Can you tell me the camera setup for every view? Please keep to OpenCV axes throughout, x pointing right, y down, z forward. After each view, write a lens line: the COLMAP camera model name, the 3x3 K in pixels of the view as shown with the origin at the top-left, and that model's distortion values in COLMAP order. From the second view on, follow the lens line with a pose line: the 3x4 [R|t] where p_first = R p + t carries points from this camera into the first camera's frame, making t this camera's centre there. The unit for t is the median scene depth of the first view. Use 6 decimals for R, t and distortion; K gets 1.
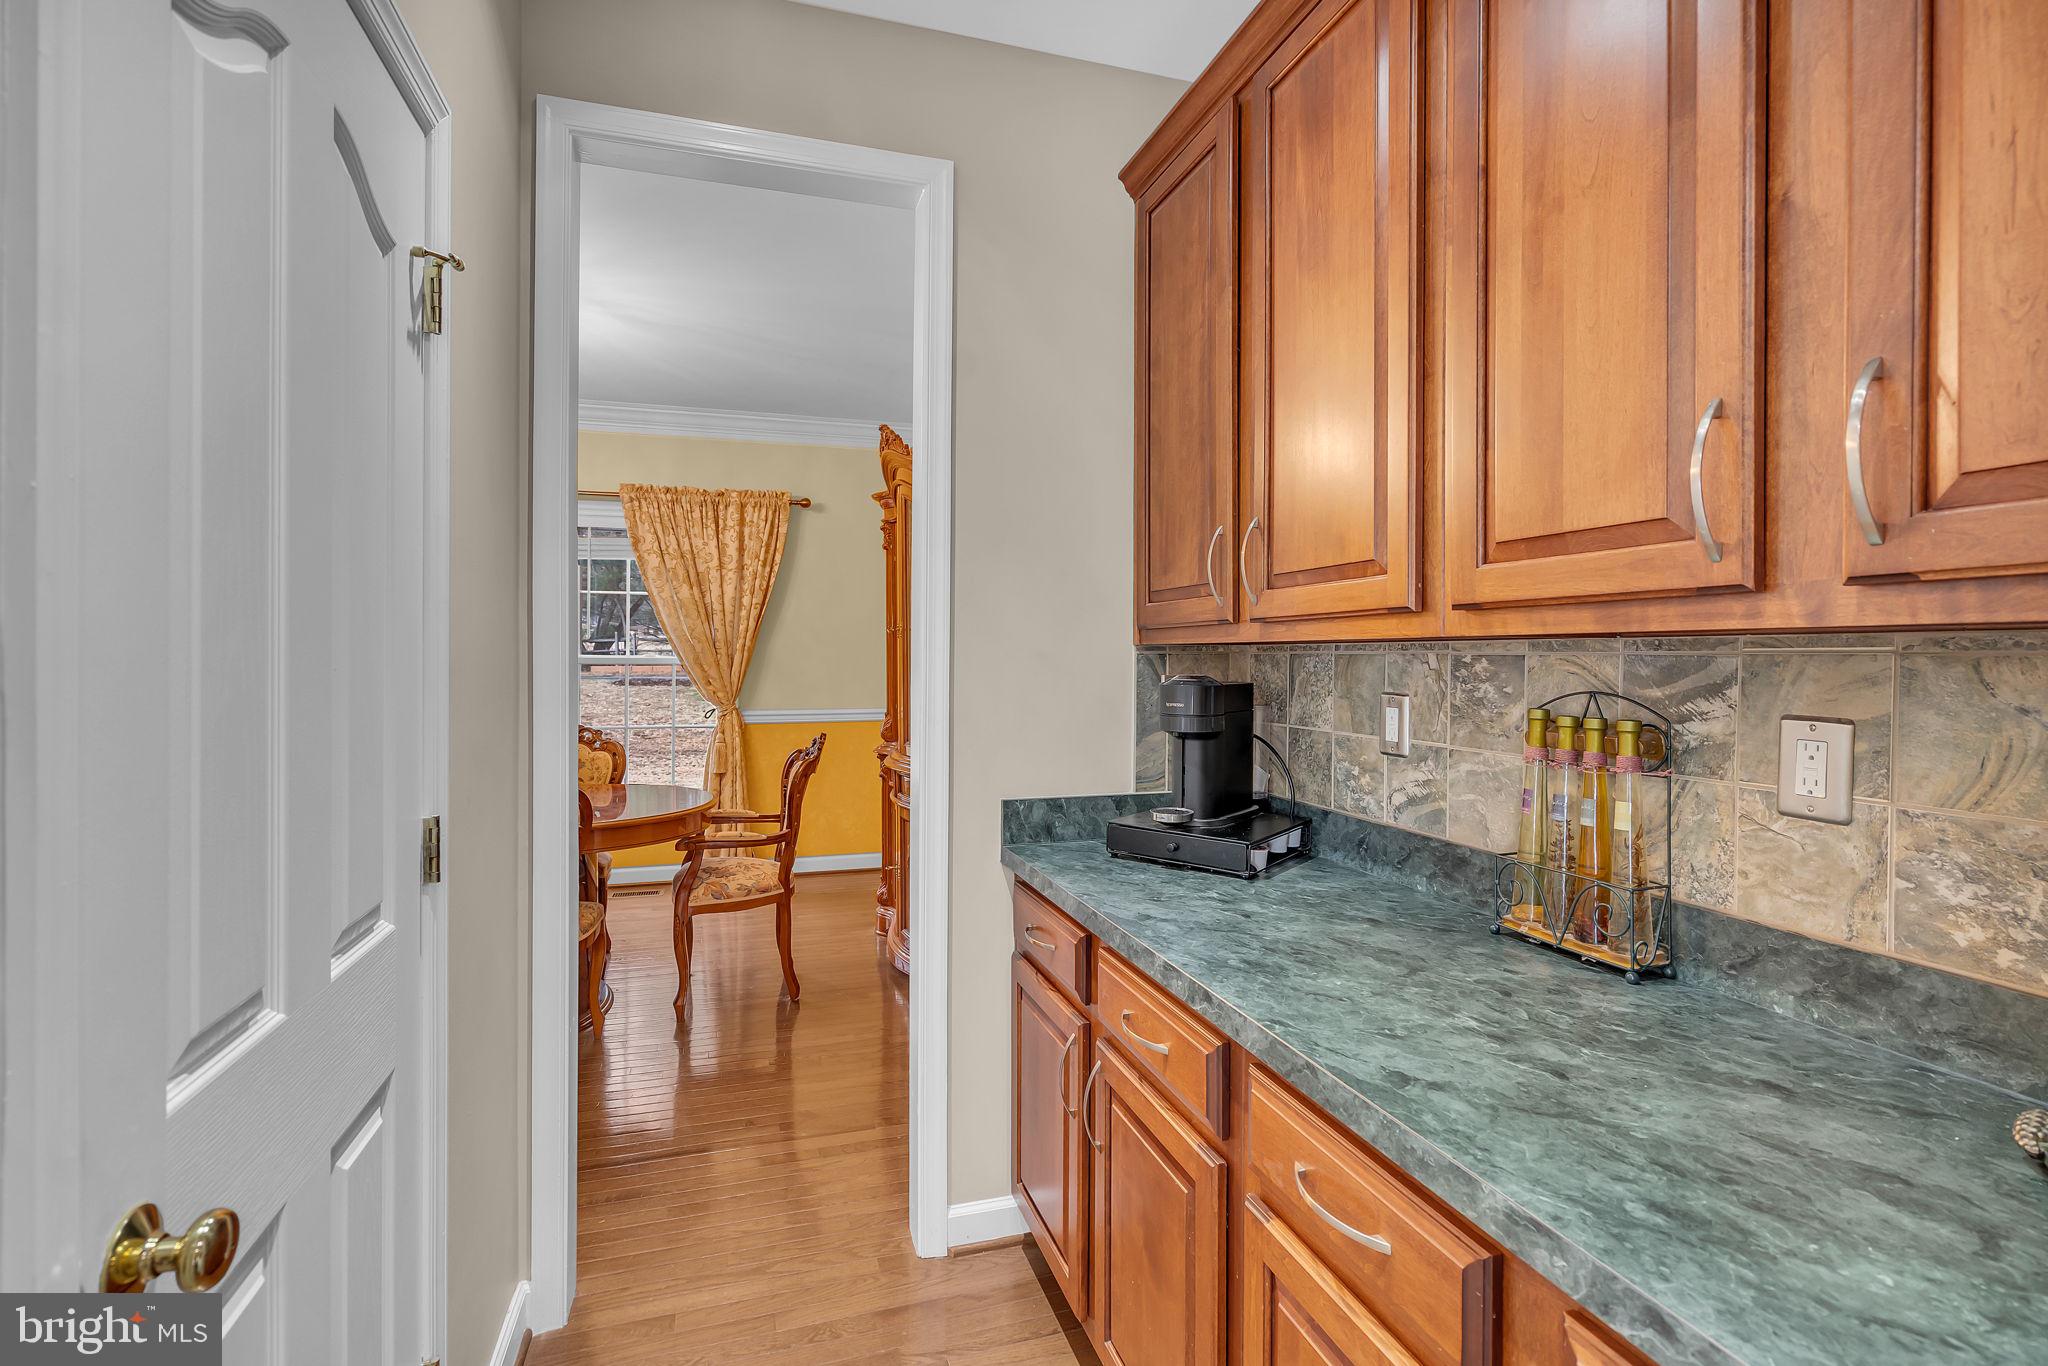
lens RADIAL K [[942.0, 0, 1015.5], [0, 942.0, 648.6], [0, 0, 1]] dist [-0.003732, 0.002239]
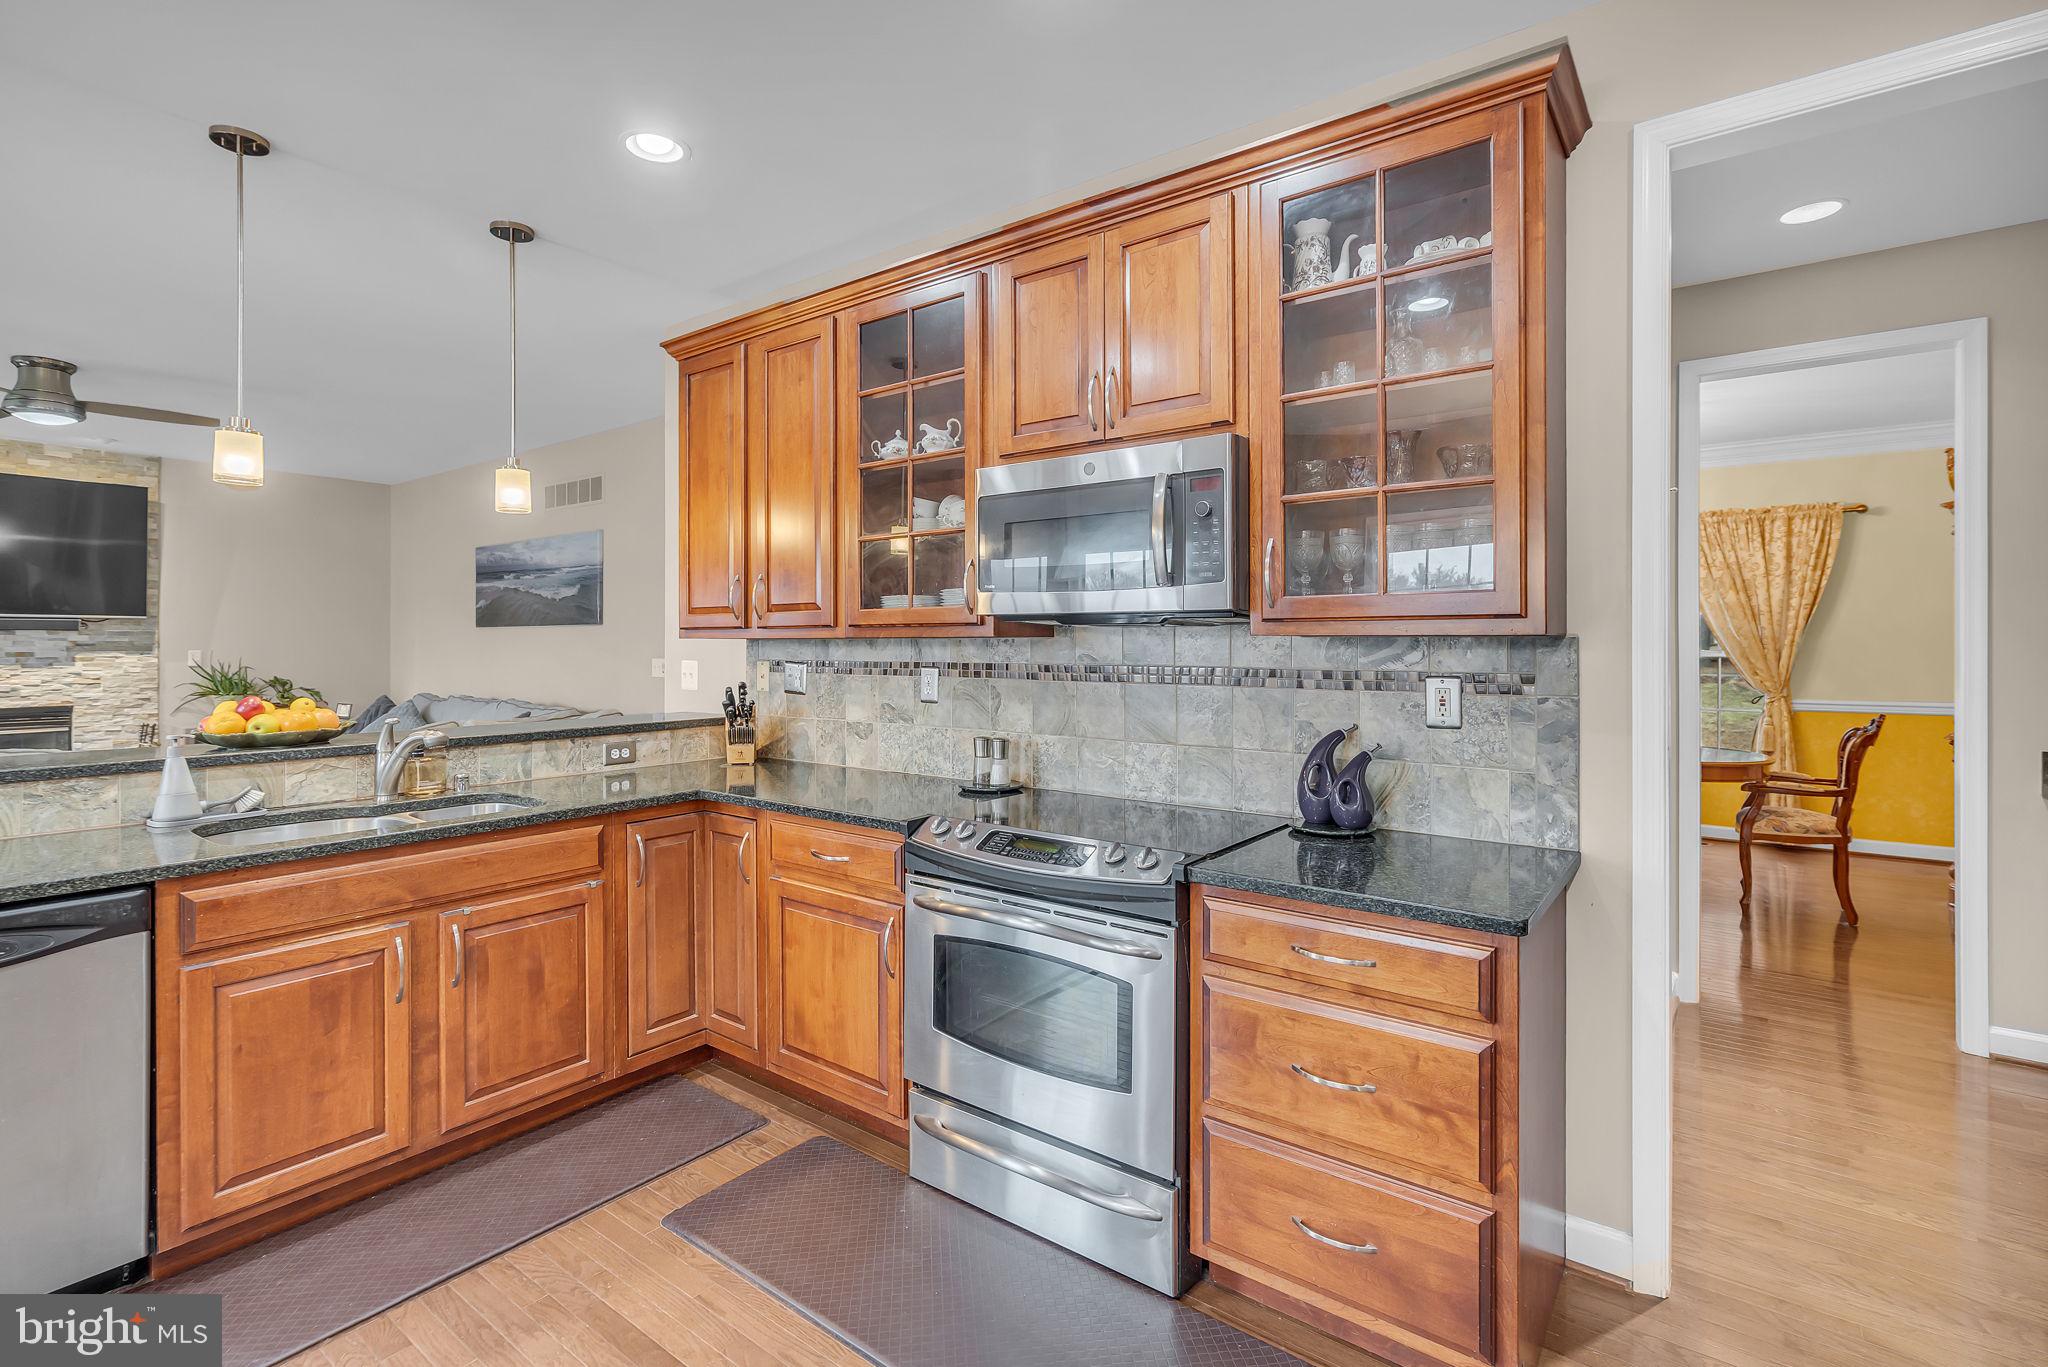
lens RADIAL K [[942.0, 0, 1027.6], [0, 942.0, 638.0], [0, 0, 1]] dist [-0.003732, 0.002239]
pose [[0.583445, -0.007086, -0.812122, 0.096730], [0.003114, 0.999974, -0.006488, -0.002993], [0.812147, 0.001256, 0.583452, -0.419666]]
